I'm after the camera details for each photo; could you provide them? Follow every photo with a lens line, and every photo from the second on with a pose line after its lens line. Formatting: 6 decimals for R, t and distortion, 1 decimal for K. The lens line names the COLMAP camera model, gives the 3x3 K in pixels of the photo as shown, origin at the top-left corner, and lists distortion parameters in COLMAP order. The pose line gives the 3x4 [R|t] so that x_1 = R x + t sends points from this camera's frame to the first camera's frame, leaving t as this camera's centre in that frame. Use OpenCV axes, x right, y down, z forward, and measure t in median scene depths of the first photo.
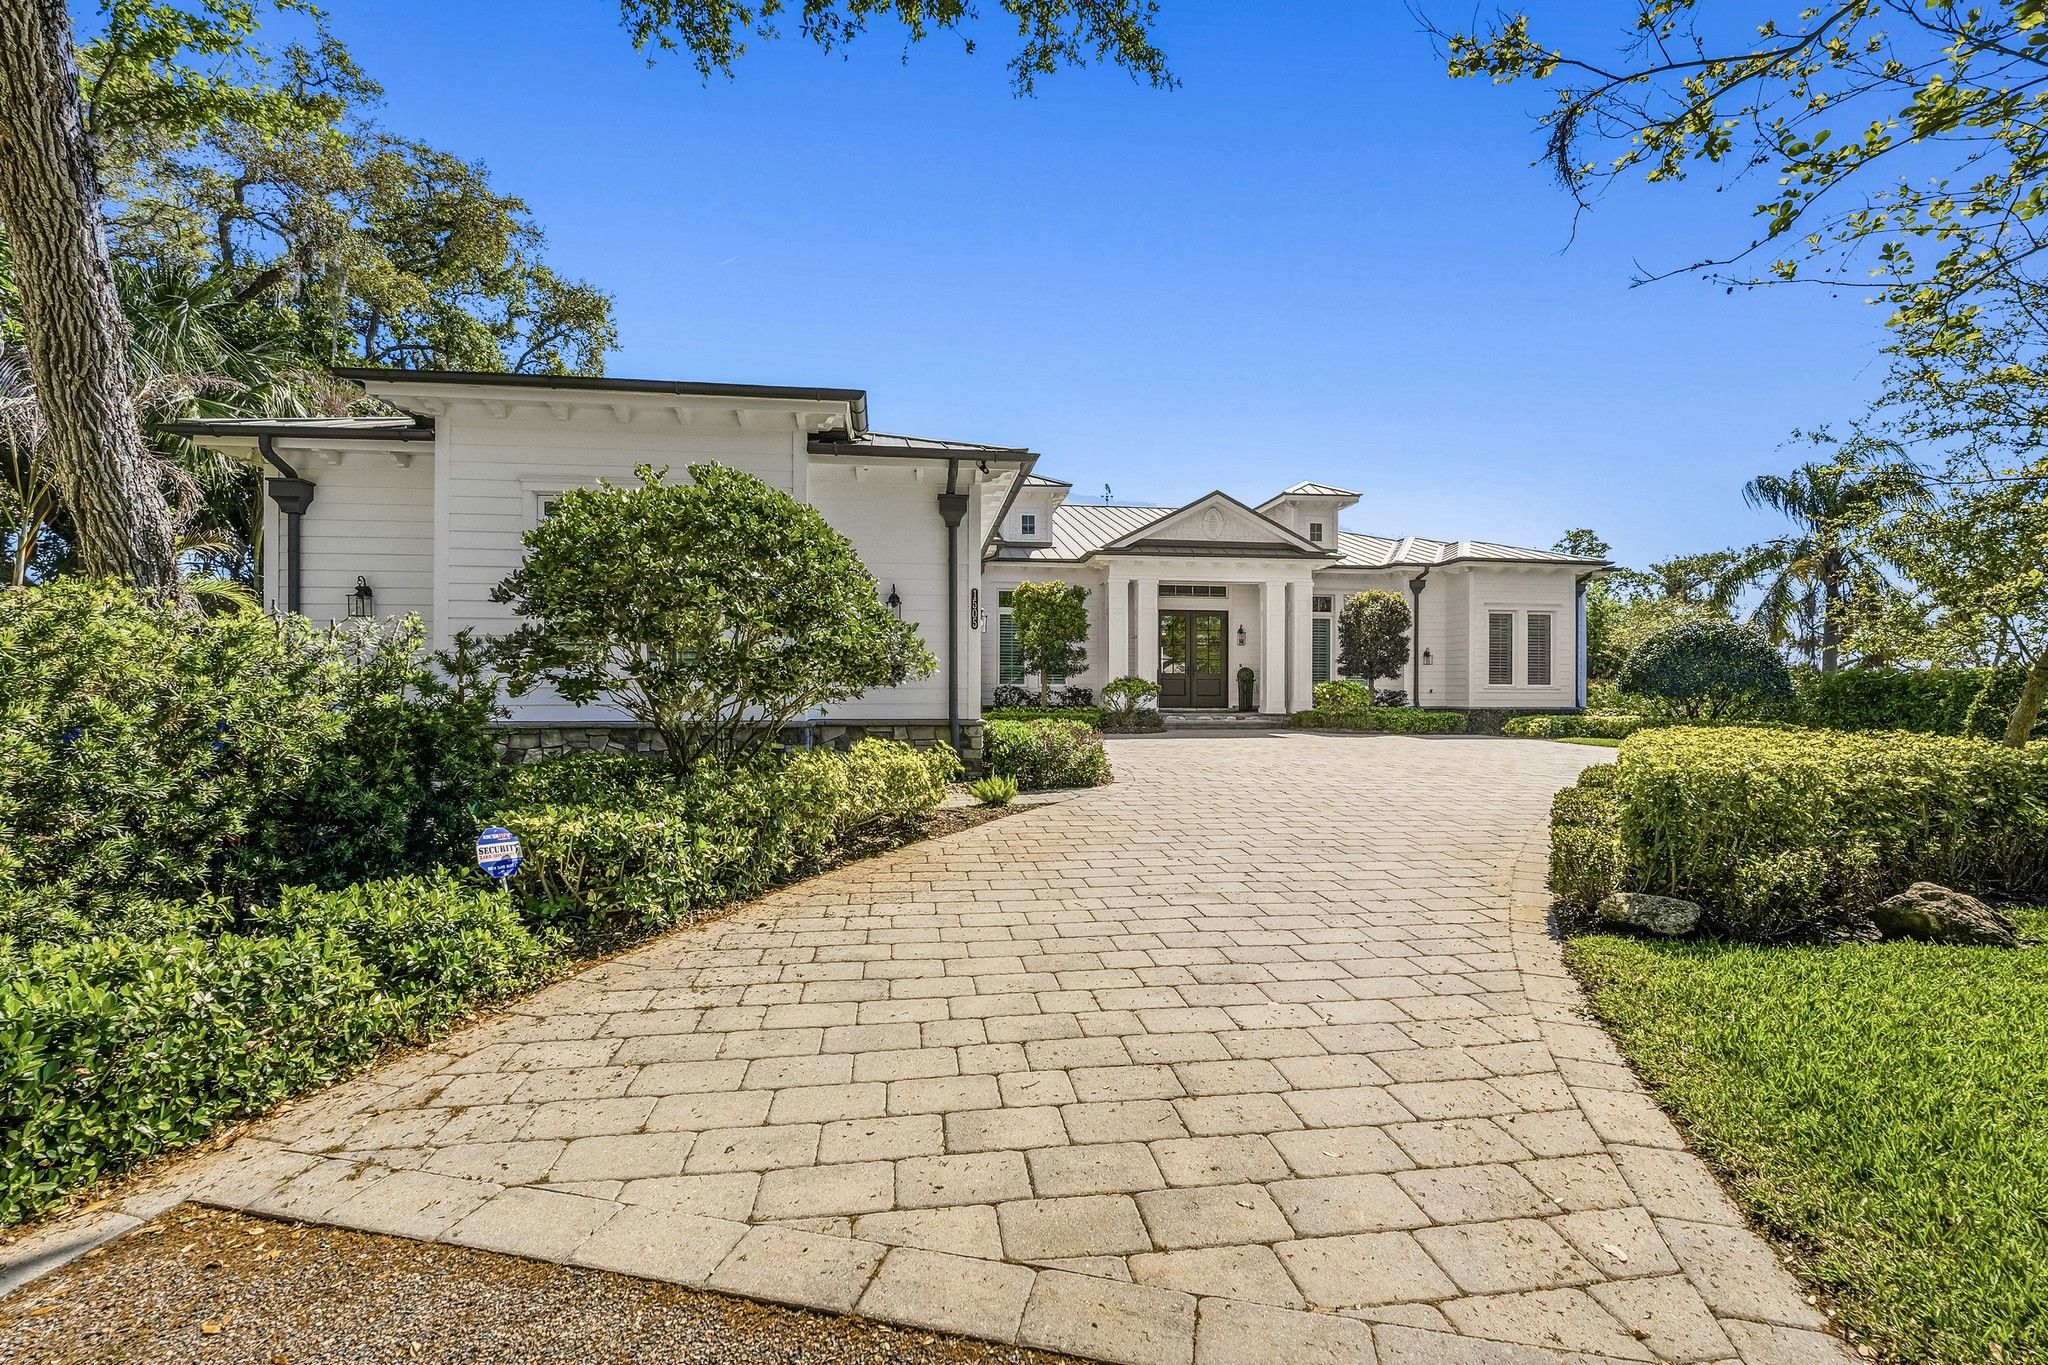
lens RADIAL K [[917.7, 0, 1031.4], [0, 917.7, 687.8], [0, 0, 1]] dist [-0.005269, 0.001716]
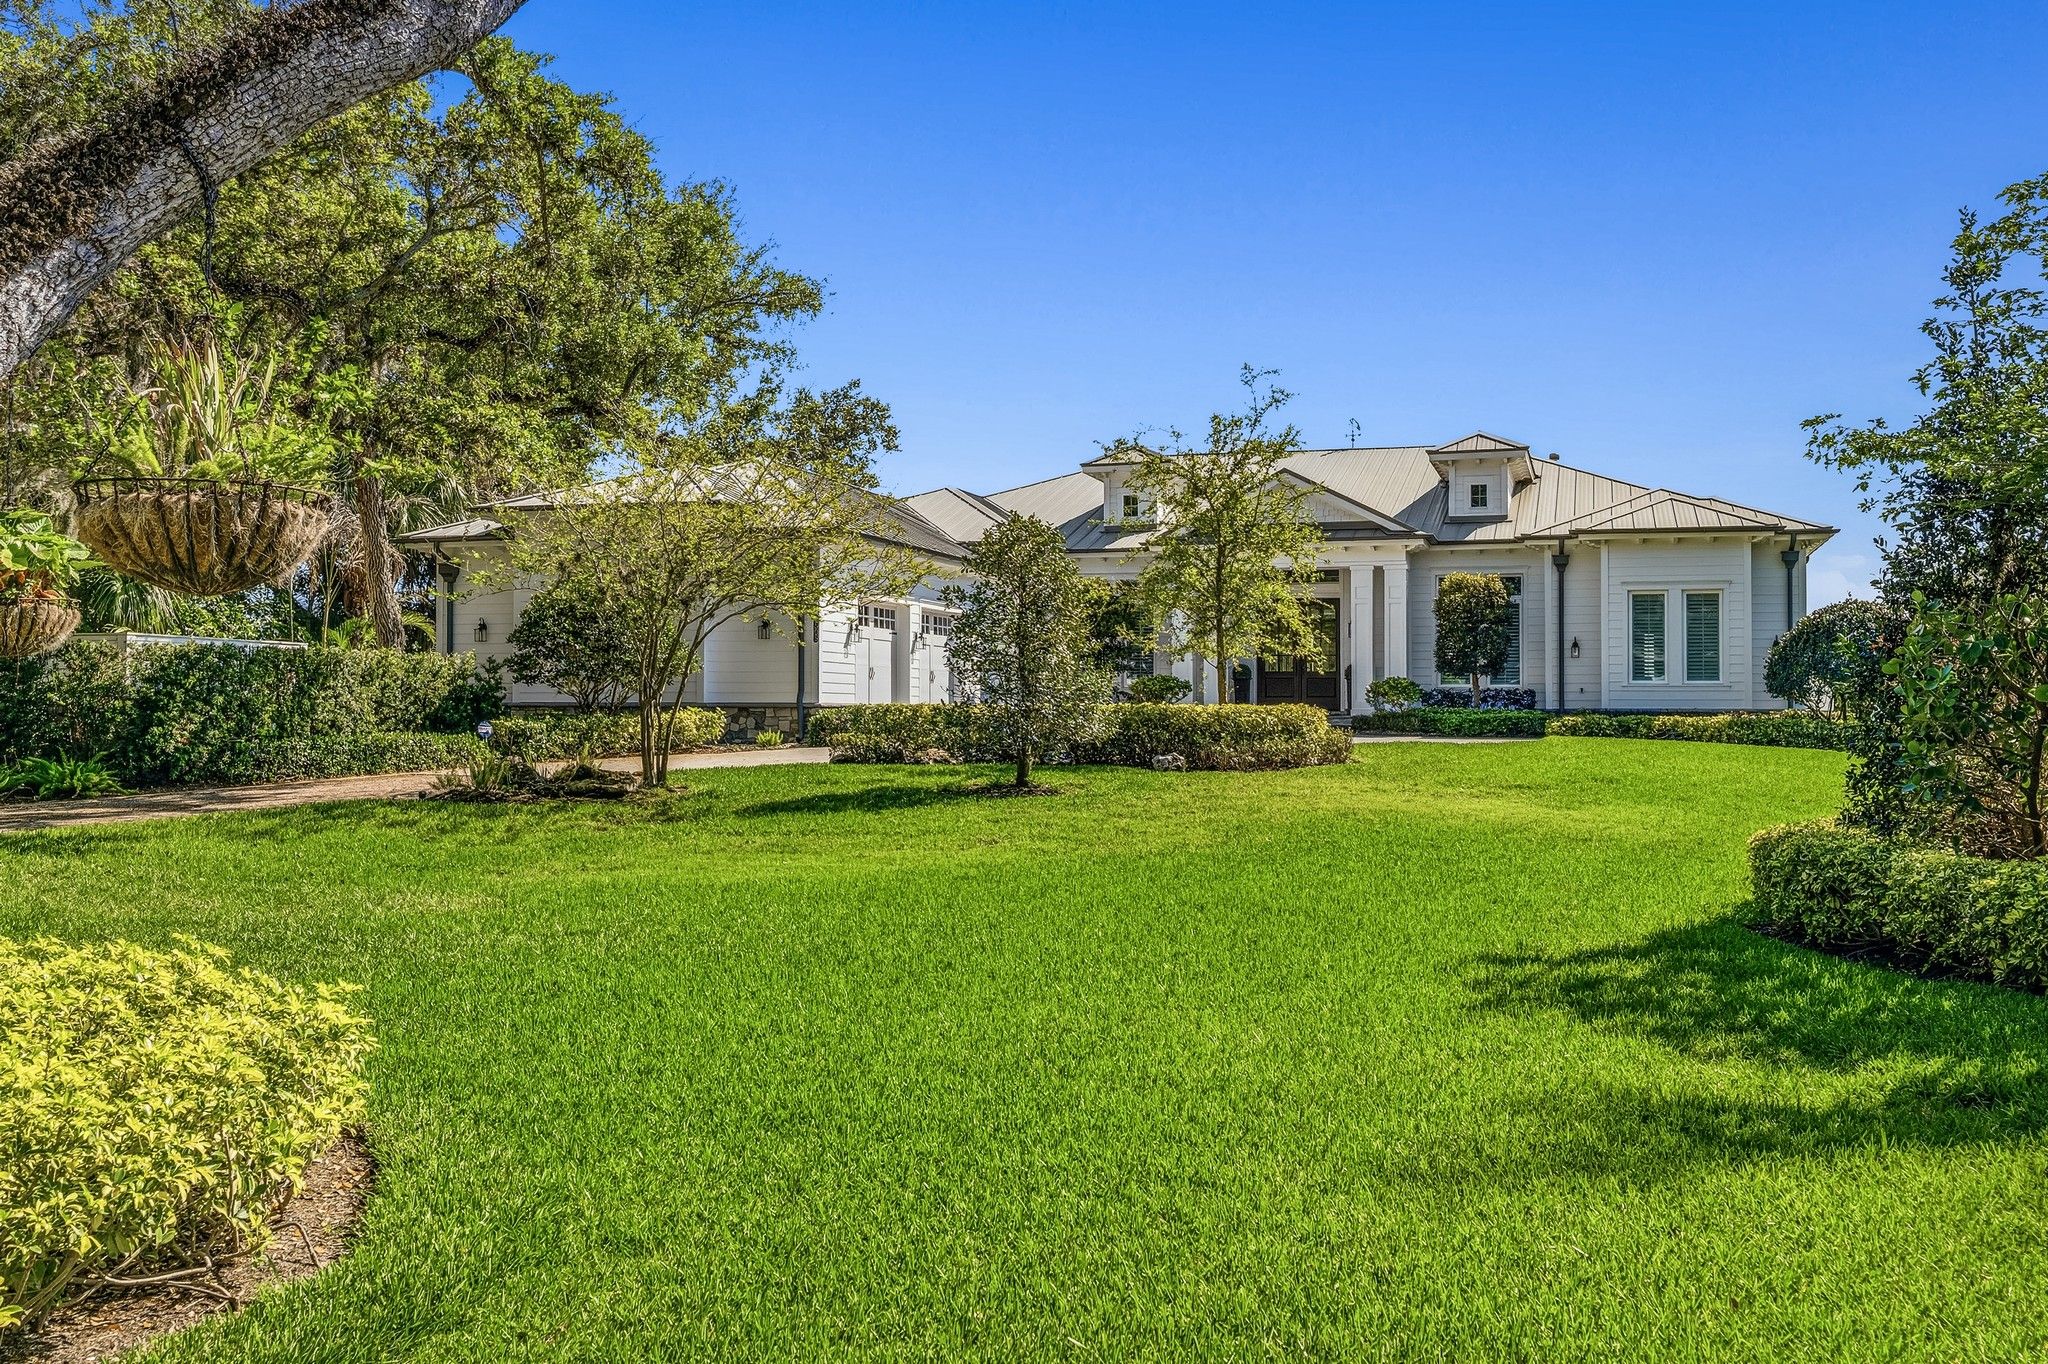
lens RADIAL K [[1933.3, 0, 1026.6], [0, 1933.3, 667.9], [0, 0, 1]] dist [0.006567, 0.000000]
pose [[0.912435, -0.009231, -0.409118, 0.739398], [0.000869, 0.999787, -0.020619, 0.020712], [0.409221, 0.018458, 0.912248, -0.829228]]
